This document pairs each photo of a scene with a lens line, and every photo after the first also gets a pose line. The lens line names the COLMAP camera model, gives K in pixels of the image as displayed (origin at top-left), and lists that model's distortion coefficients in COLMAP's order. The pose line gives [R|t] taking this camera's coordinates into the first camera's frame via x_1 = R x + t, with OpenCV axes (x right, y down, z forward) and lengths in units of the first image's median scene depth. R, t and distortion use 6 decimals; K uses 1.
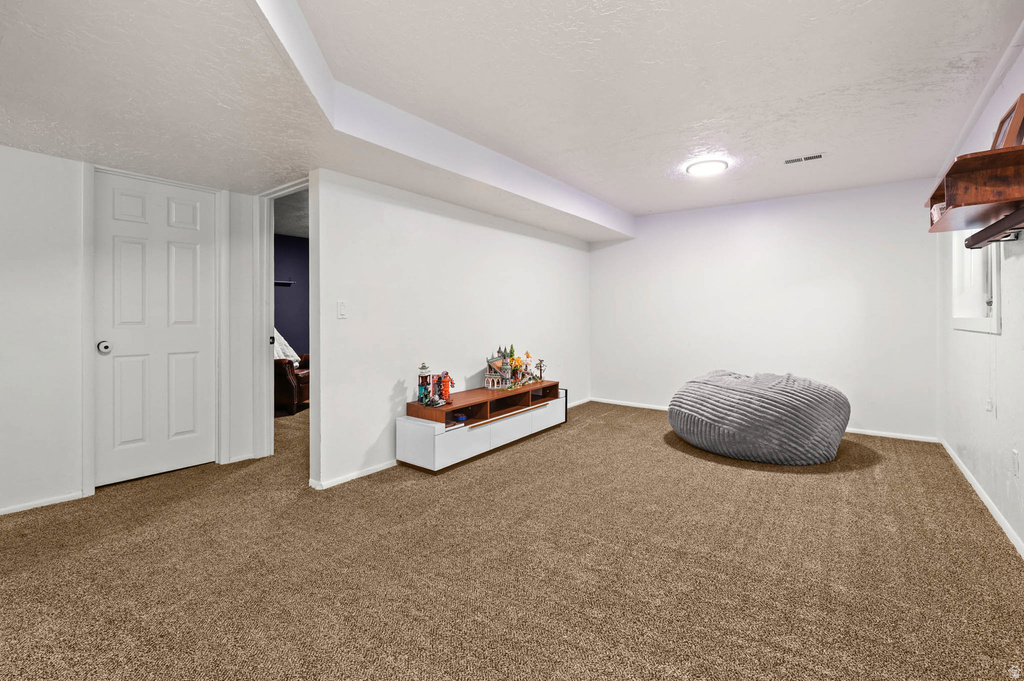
lens RADIAL K [[428.6, 0, 509.2], [0, 428.6, 317.6], [0, 0, 1]] dist [-0.001859, -0.000405]
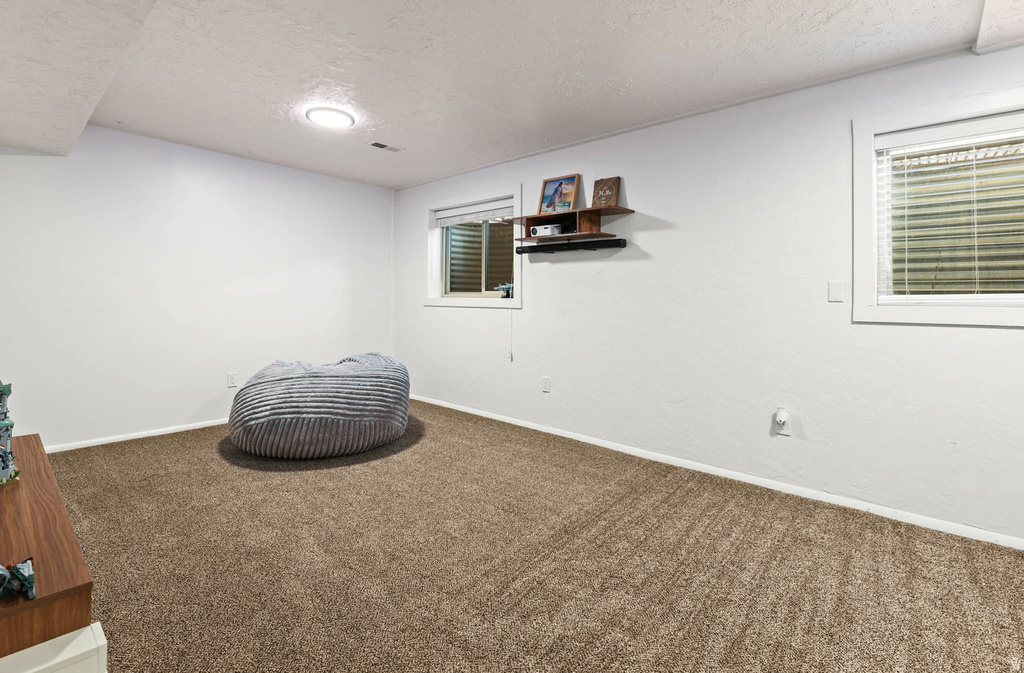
lens RADIAL K [[449.5, 0, 507.6], [0, 449.5, 282.0], [0, 0, 1]] dist [-0.000388, 0.000030]
pose [[0.119990, 0.030184, 0.992316, -0.411047], [-0.014161, 0.999488, -0.028690, -0.012359], [-0.992674, -0.010610, 0.120356, 0.581995]]
